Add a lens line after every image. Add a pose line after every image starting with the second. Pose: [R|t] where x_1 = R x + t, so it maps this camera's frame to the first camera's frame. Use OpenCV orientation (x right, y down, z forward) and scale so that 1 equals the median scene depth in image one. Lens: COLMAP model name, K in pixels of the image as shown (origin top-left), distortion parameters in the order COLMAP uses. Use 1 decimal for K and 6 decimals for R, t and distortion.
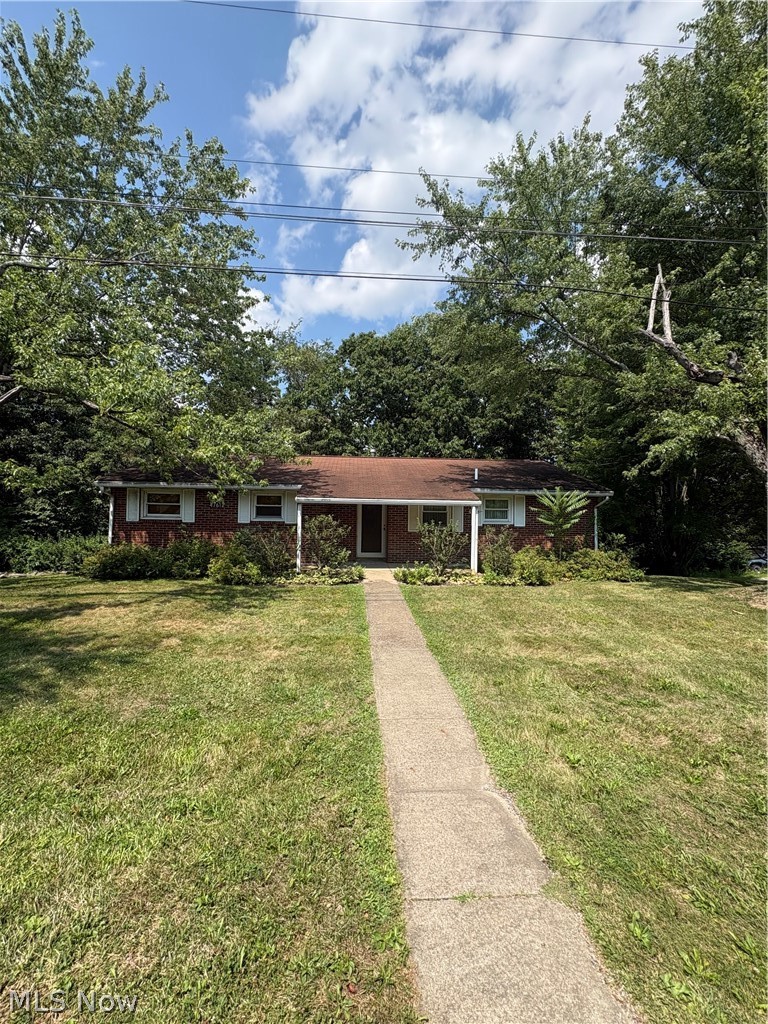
lens RADIAL K [[410.9, 0, 384.0], [0, 410.9, 512.0], [0, 0, 1]] dist [0.000705, 0.000574]
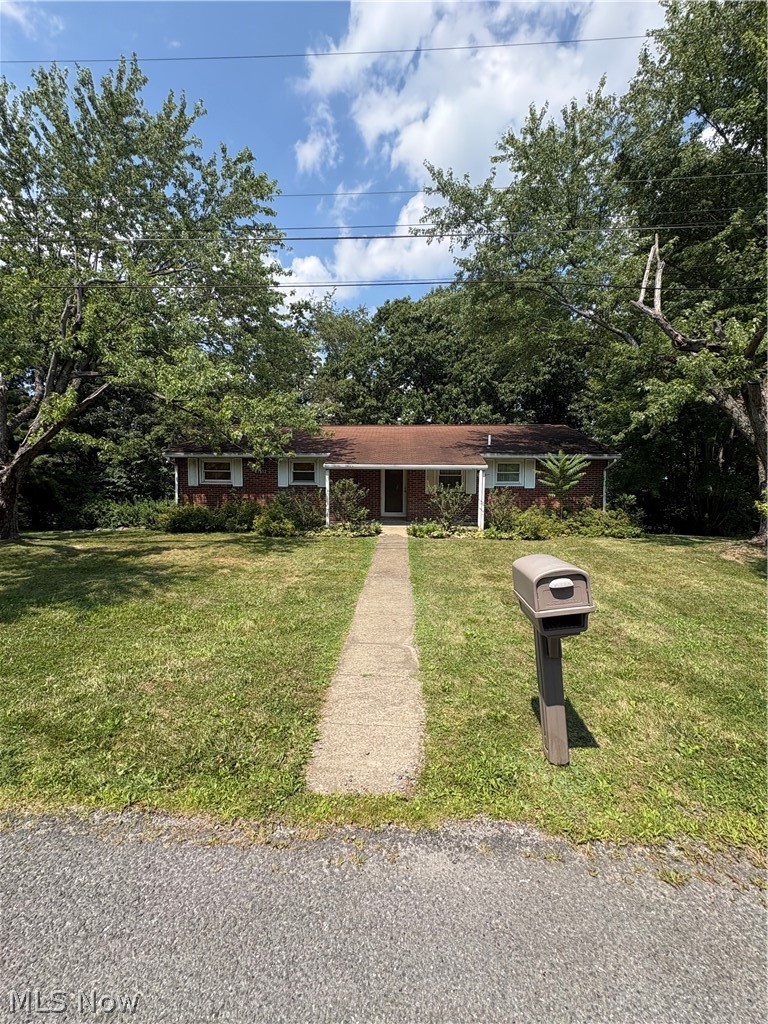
lens RADIAL K [[410.9, 0, 384.0], [0, 410.9, 512.0], [0, 0, 1]] dist [0.000705, 0.000574]
pose [[0.993370, -0.000212, -0.114960, 0.089791], [0.009942, 0.996410, 0.084074, 0.003339], [0.114529, -0.084659, 0.989806, -0.148091]]
